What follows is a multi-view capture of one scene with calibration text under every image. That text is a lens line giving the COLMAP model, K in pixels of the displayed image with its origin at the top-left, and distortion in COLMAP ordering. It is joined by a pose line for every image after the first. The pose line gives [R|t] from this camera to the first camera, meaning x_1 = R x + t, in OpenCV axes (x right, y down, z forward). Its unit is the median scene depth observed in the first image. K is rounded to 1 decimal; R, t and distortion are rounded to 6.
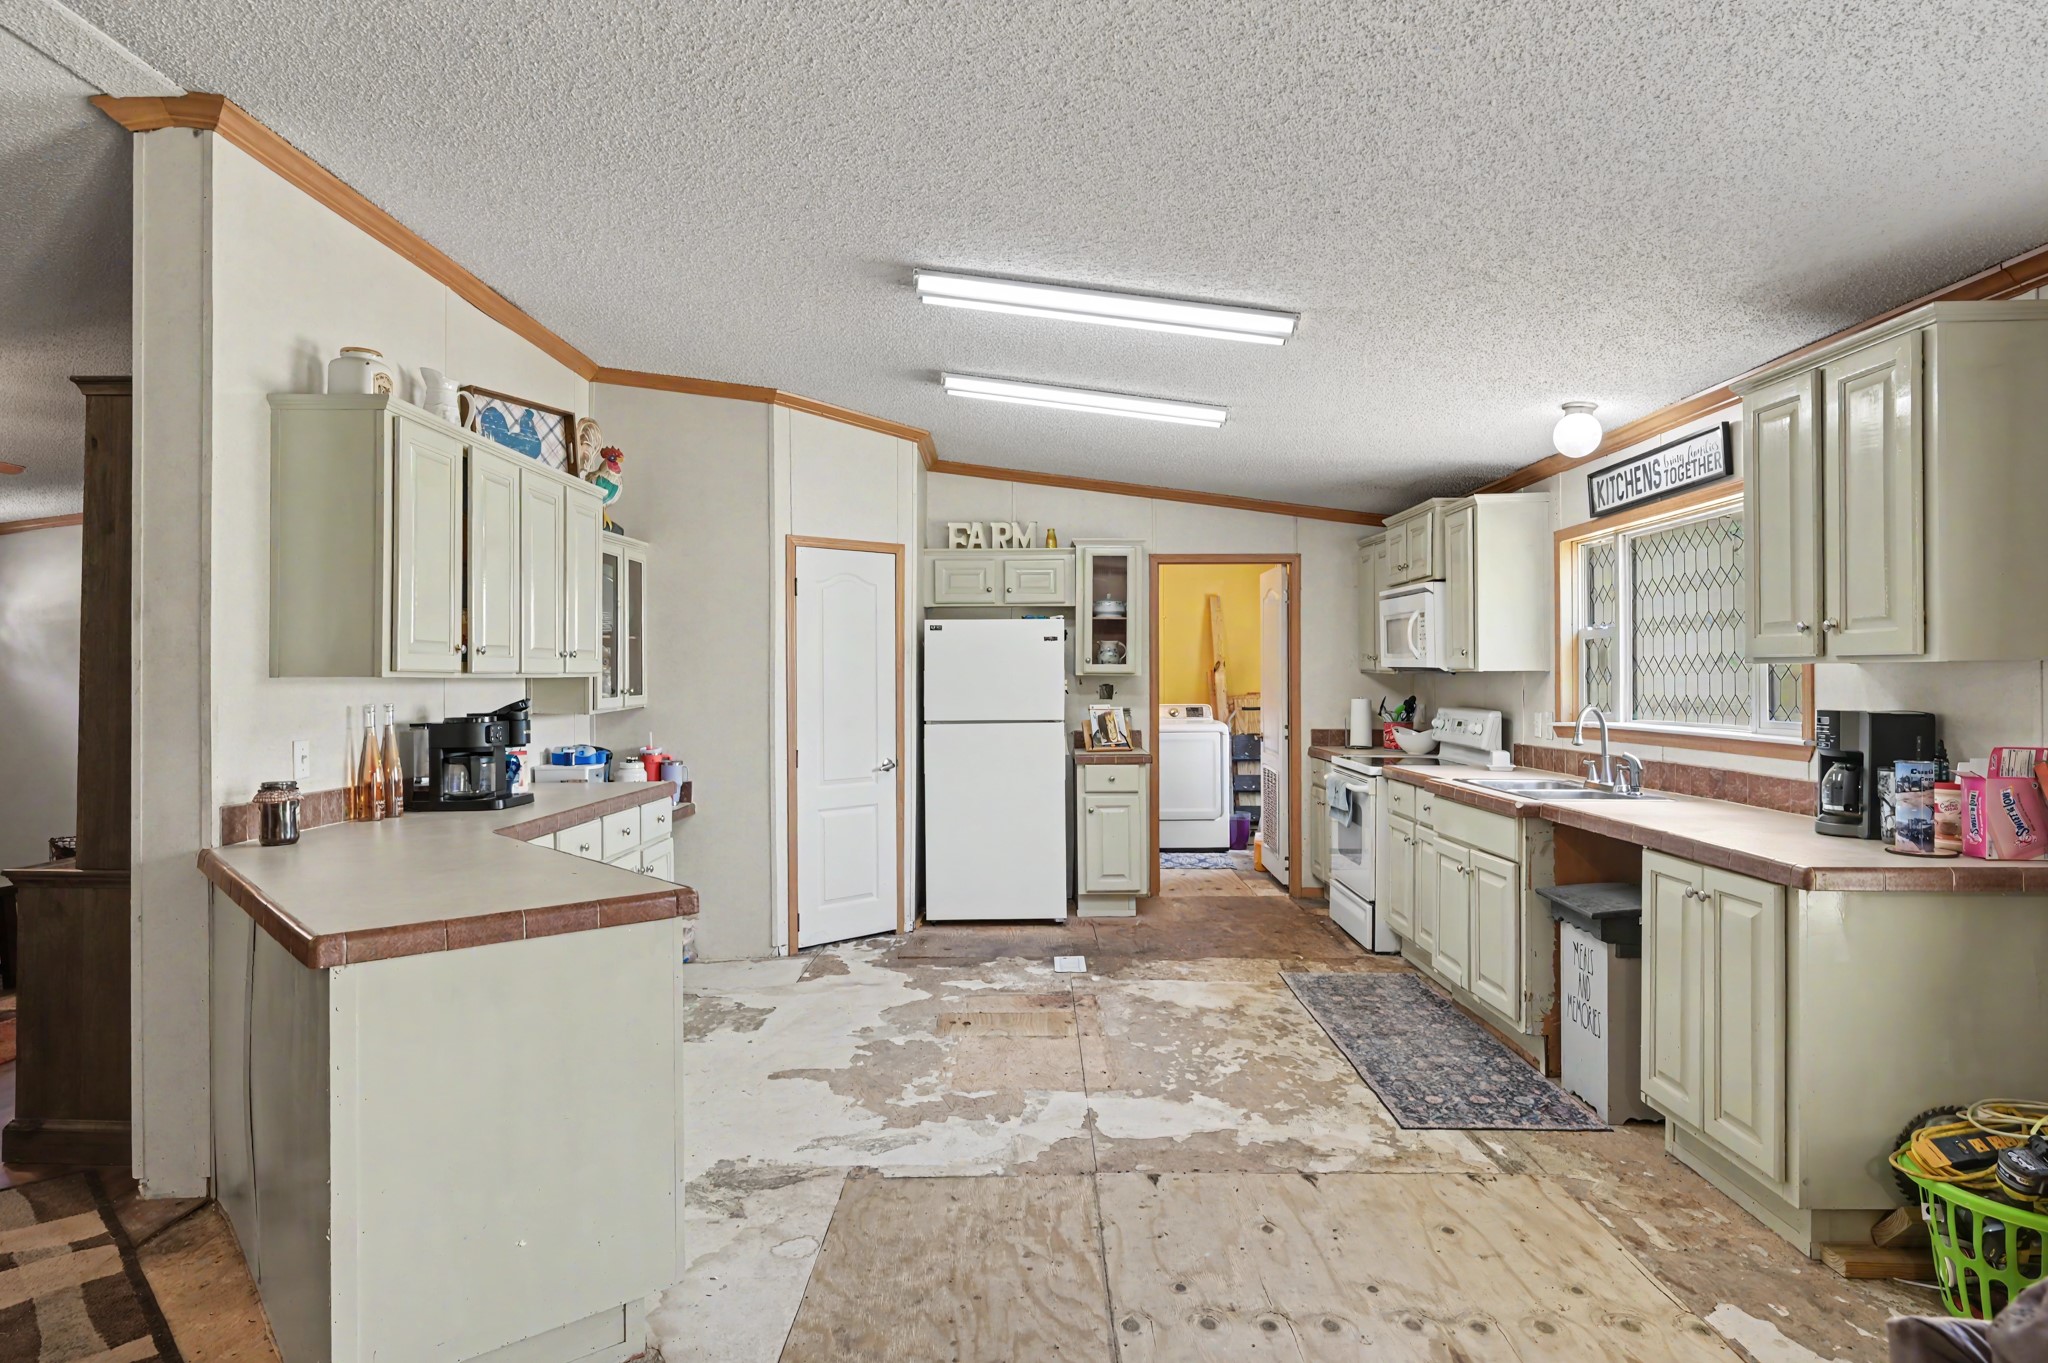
lens RADIAL K [[1158.7, 0, 1026.9], [0, 1158.7, 671.7], [0, 0, 1]] dist [-0.002259, -0.000001]
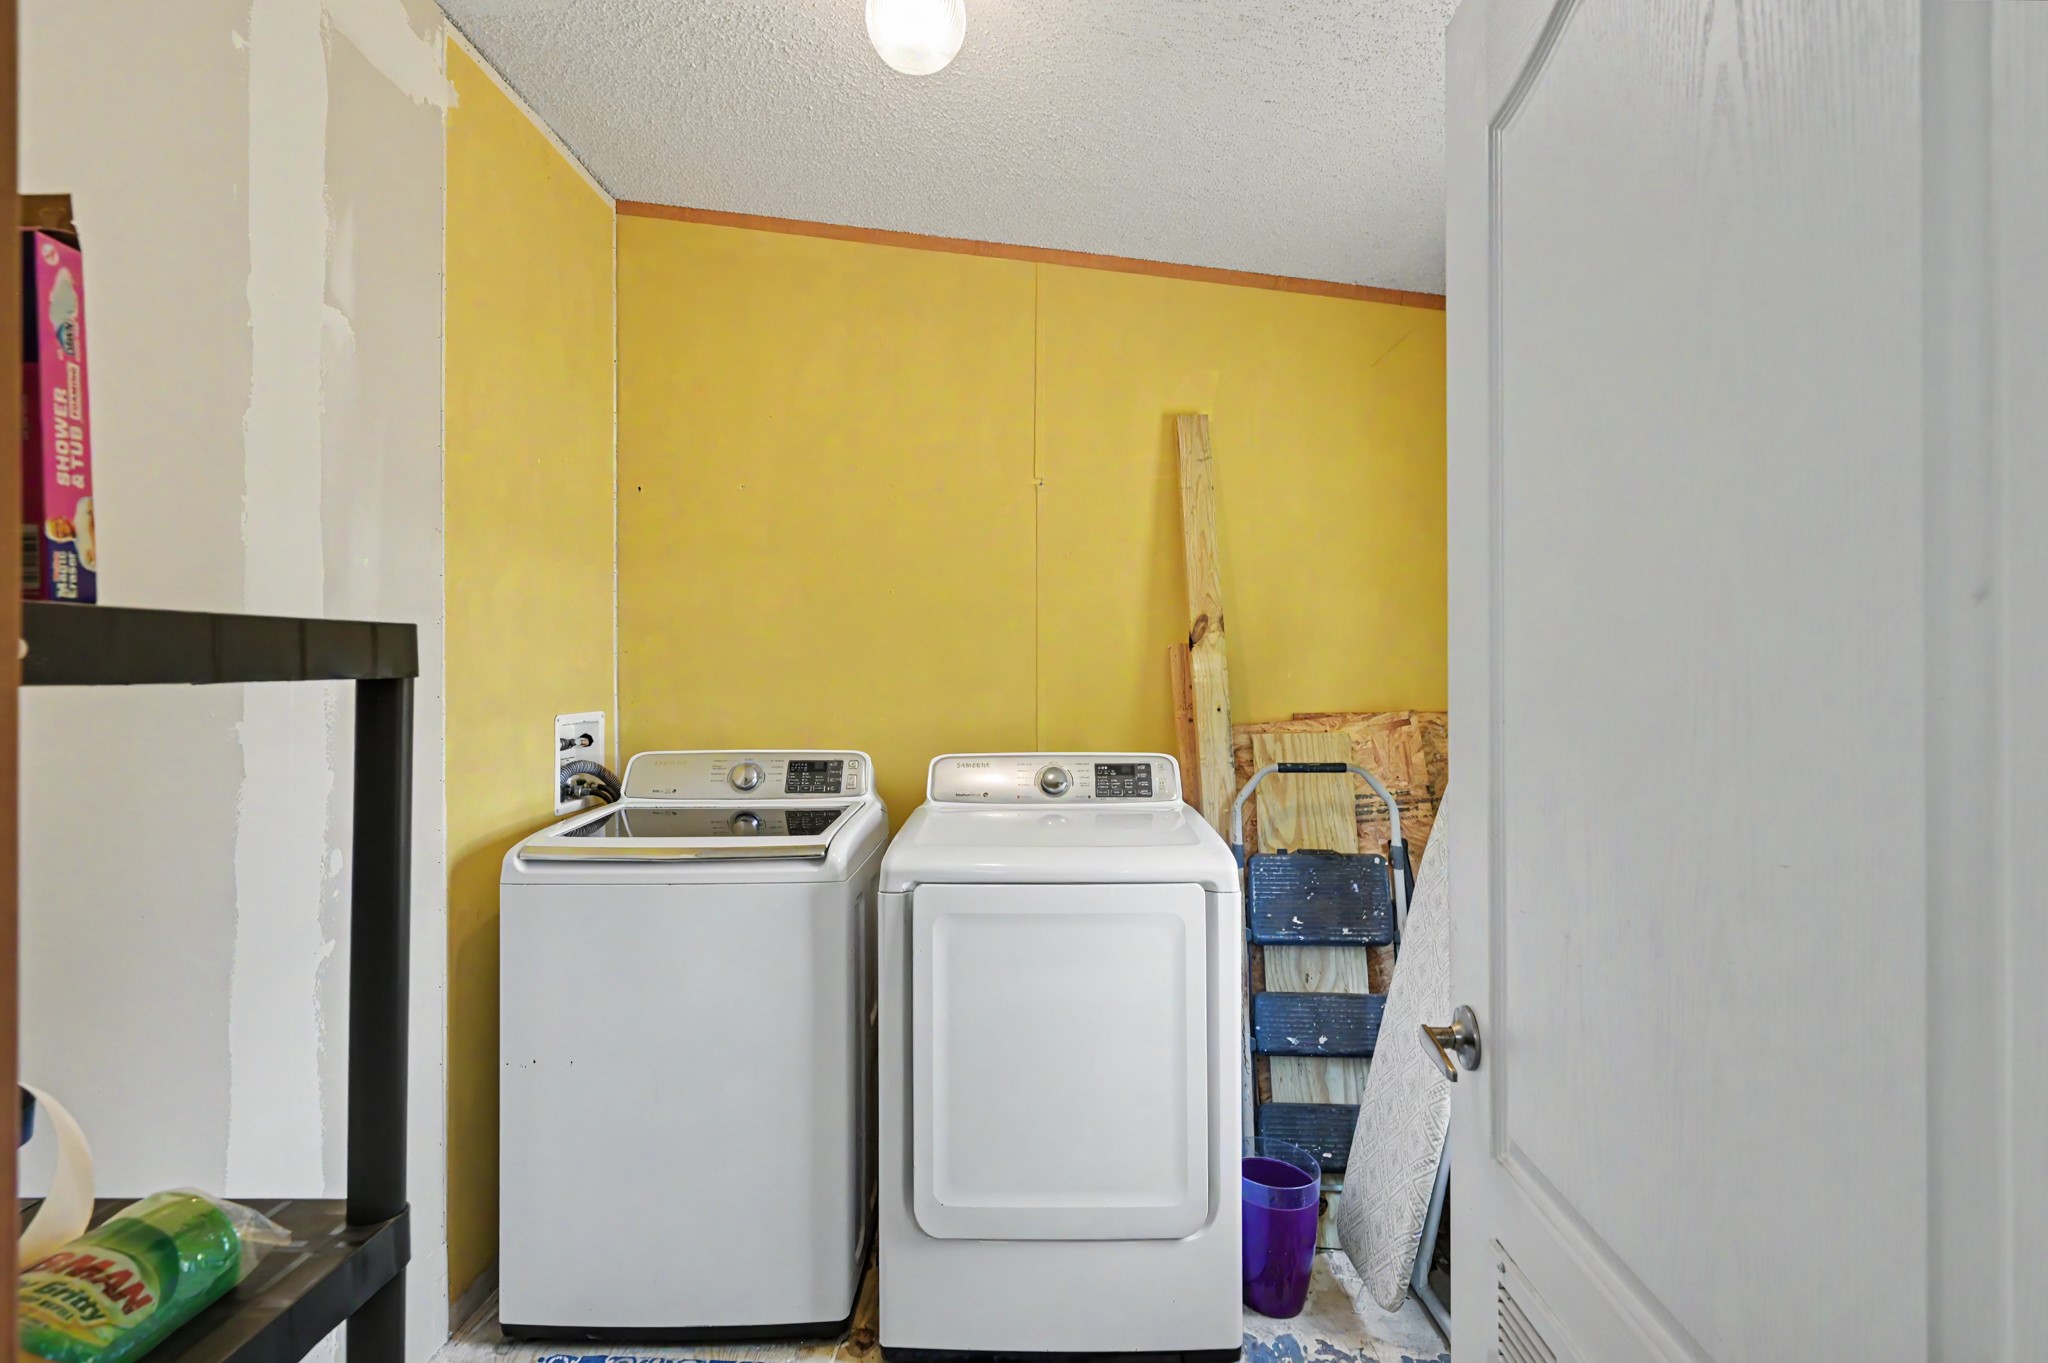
lens RADIAL K [[1031.9, 0, 1024.0], [0, 1031.9, 681.5], [0, 0, 1]] dist [-0.000770, -0.000004]
pose [[0.999871, 0.000968, -0.016042, 0.122987], [-0.000848, 0.999972, 0.007446, 0.006824], [0.016048, -0.007432, 0.999844, 0.729873]]
